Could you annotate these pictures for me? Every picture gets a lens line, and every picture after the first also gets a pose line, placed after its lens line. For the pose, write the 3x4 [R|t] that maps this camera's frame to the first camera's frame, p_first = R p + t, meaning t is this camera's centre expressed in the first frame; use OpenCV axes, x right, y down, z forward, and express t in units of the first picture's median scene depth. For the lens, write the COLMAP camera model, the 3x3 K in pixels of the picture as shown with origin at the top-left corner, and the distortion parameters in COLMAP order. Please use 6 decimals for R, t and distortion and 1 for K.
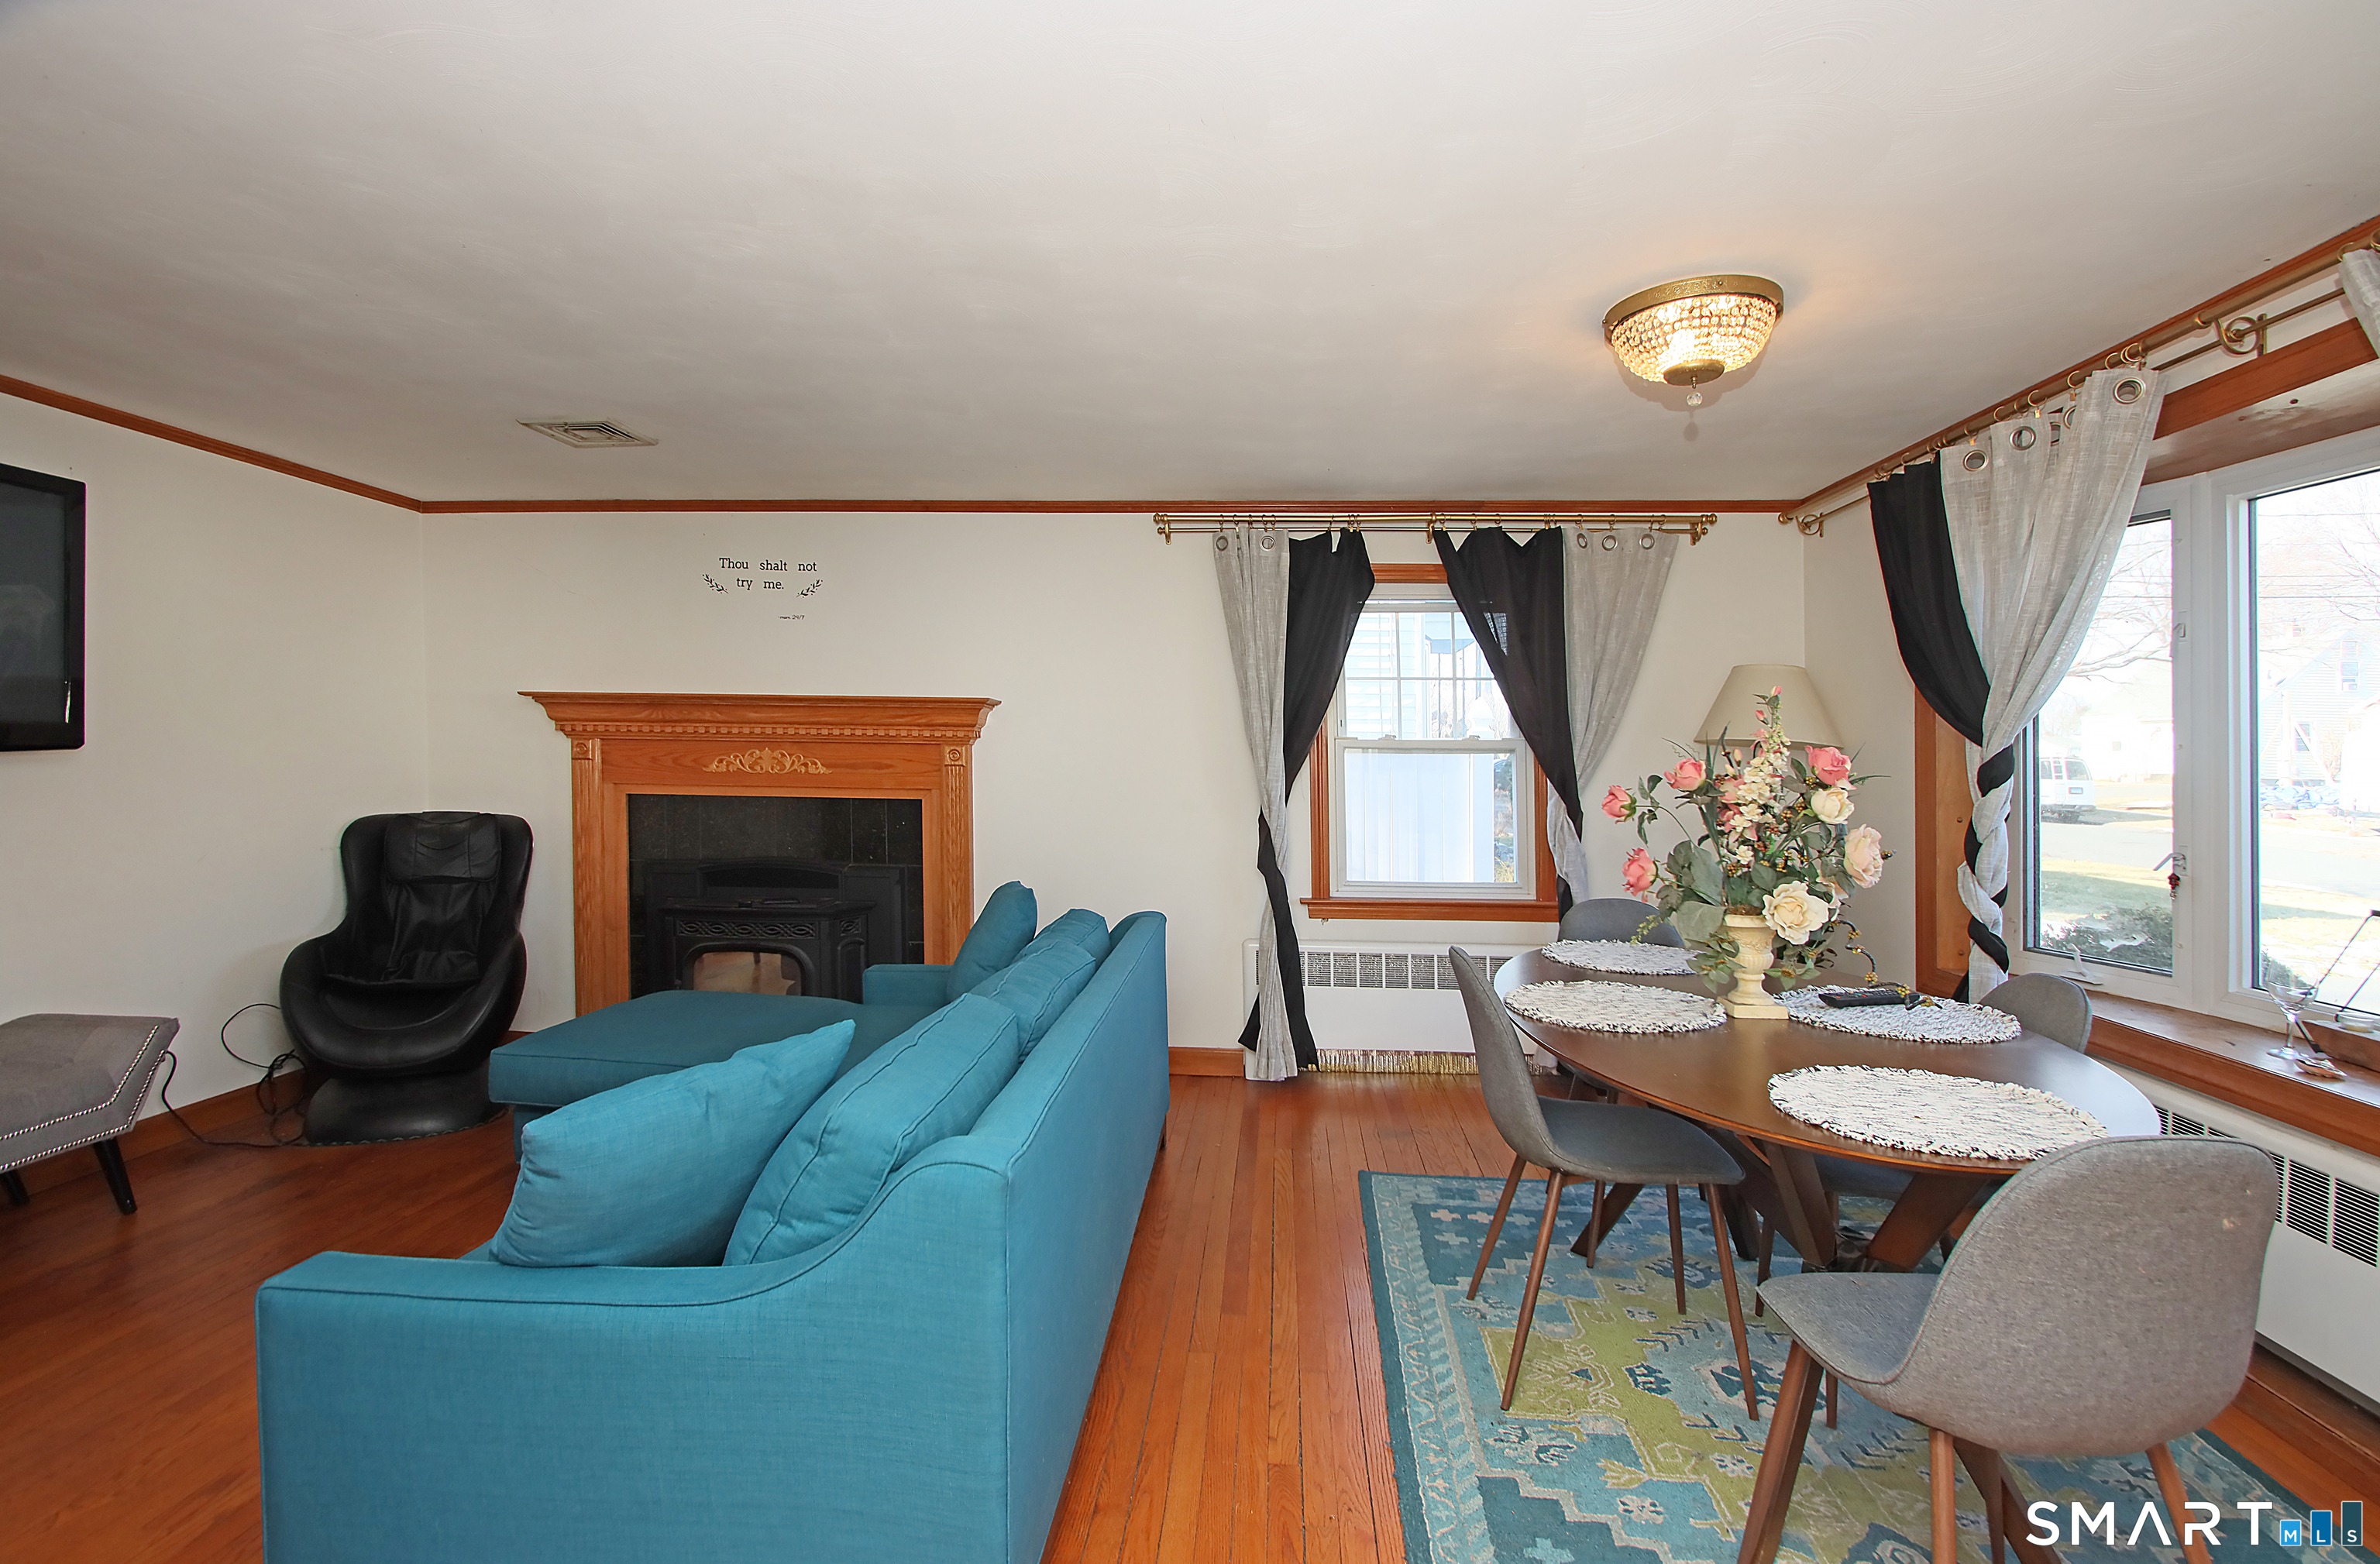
lens RADIAL K [[1075.0, 0, 1234.4], [0, 1075.0, 752.5], [0, 0, 1]] dist [0.002239, -0.005846]
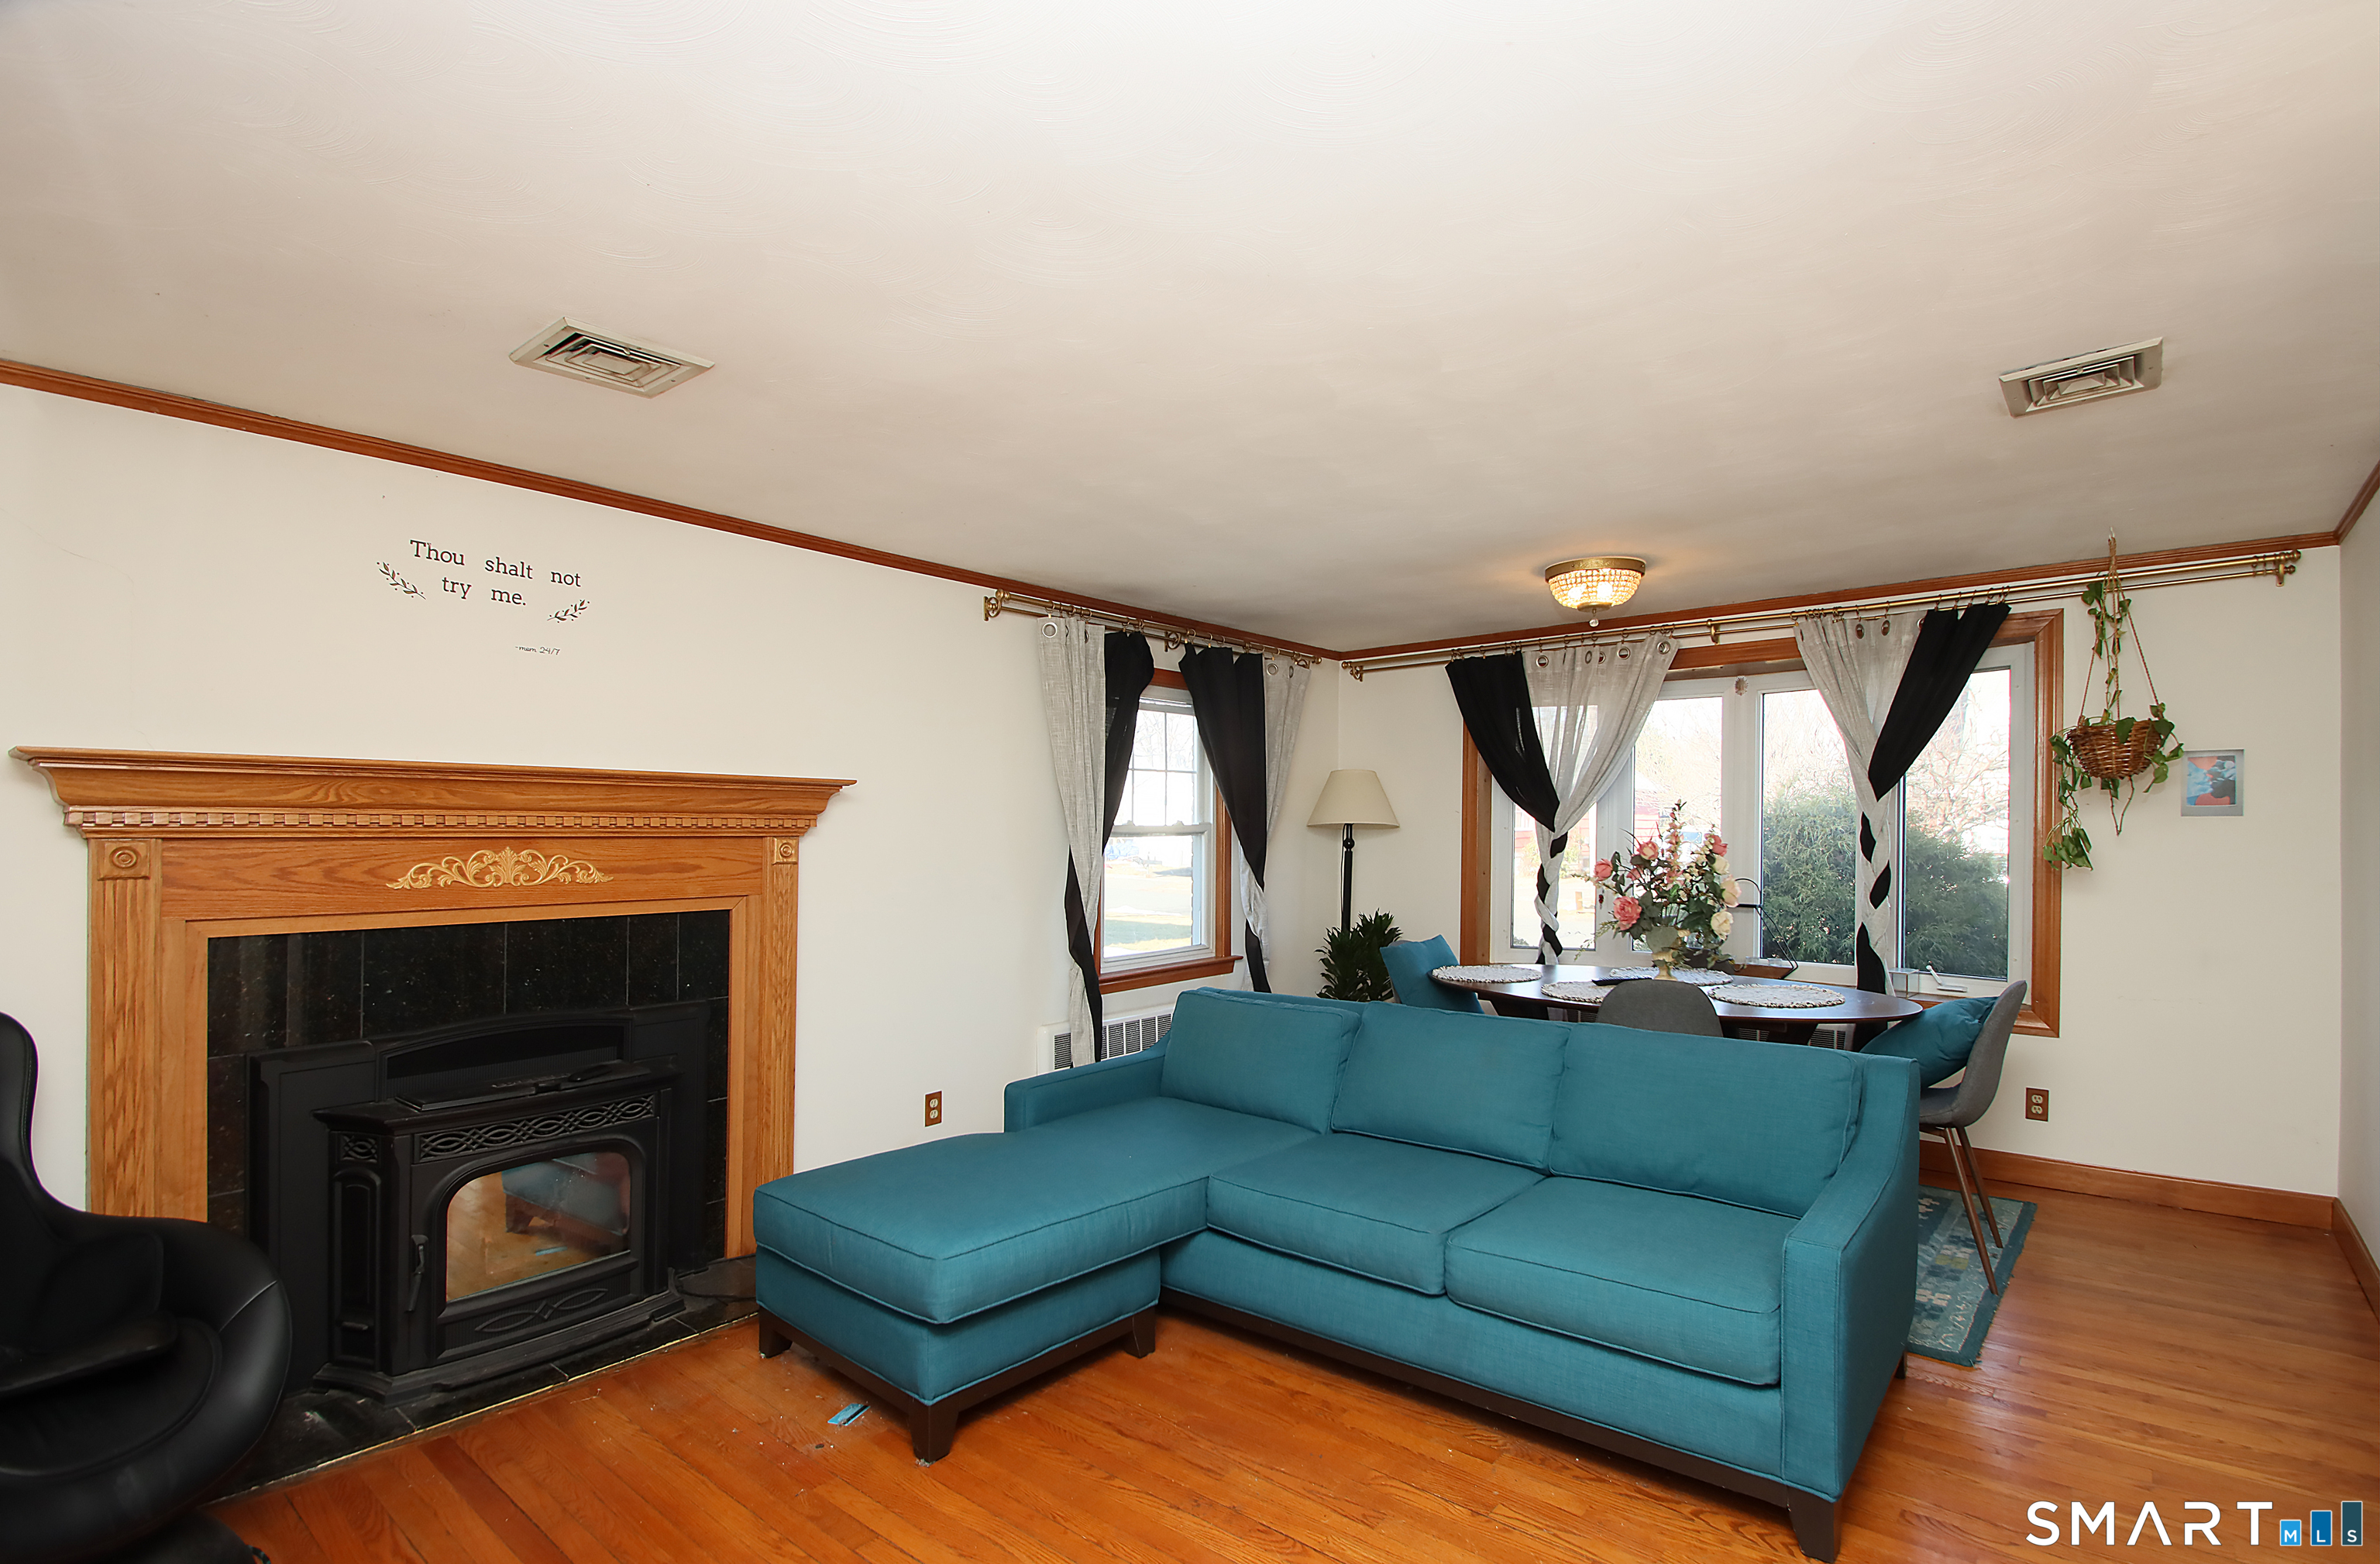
lens RADIAL K [[1075.0, 0, 1320.4], [0, 1075.0, 845.1], [0, 0, 1]] dist [0.002239, -0.005846]
pose [[0.578110, -0.023878, 0.815609, -0.679973], [0.008904, 0.999697, 0.022956, -0.016308], [-0.815910, -0.006009, 0.578147, 0.221527]]
